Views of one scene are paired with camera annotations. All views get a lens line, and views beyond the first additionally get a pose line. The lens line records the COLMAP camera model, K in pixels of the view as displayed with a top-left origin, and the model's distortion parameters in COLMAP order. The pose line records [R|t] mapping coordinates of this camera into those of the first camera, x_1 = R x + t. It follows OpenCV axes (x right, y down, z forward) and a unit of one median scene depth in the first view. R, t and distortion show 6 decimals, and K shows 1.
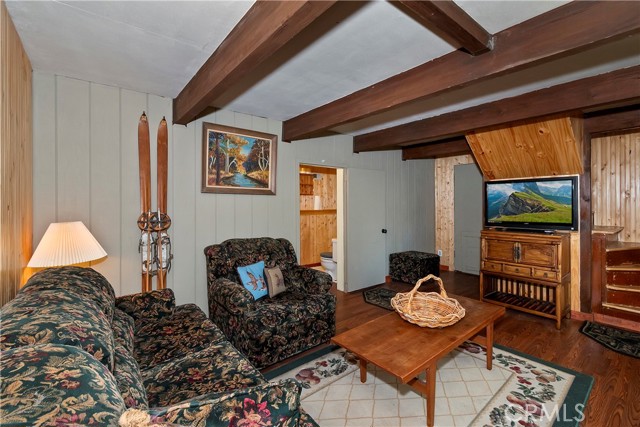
lens RADIAL K [[282.3, 0, 318.8], [0, 282.3, 202.0], [0, 0, 1]] dist [0.001139, -0.005119]
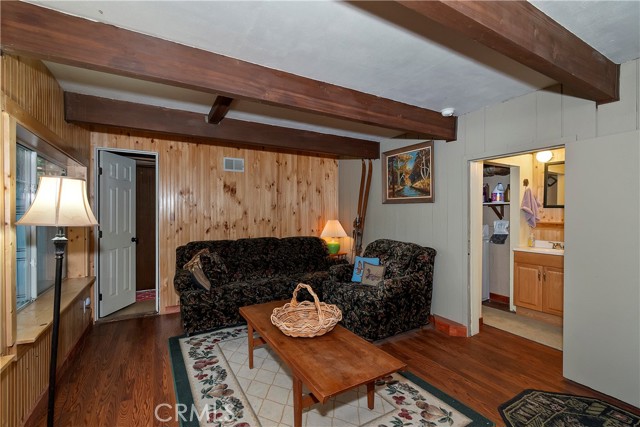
lens RADIAL K [[282.3, 0, 320.1], [0, 282.3, 215.9], [0, 0, 1]] dist [0.001139, -0.005119]
pose [[-0.150738, 0.008484, -0.988537, 0.964700], [-0.001815, 0.999959, 0.008859, 0.014214], [0.988572, 0.003129, -0.150717, 0.864094]]
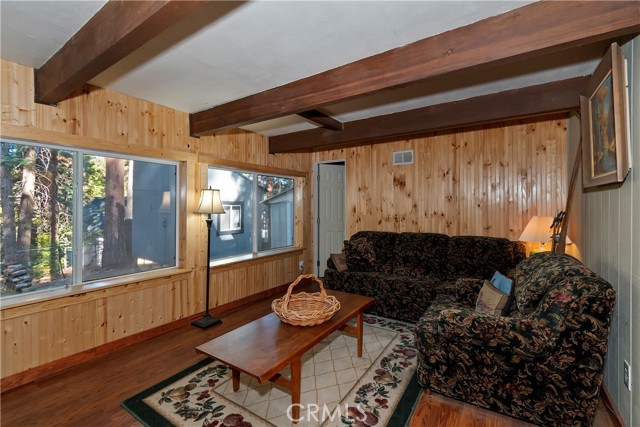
lens RADIAL K [[282.3, 0, 321.3], [0, 282.3, 206.7], [0, 0, 1]] dist [0.001139, -0.005119]
pose [[-0.952546, 0.004317, -0.304363, 0.460672], [0.003299, 0.999987, 0.003858, 0.009986], [0.304376, 0.002671, -0.952548, 1.433678]]
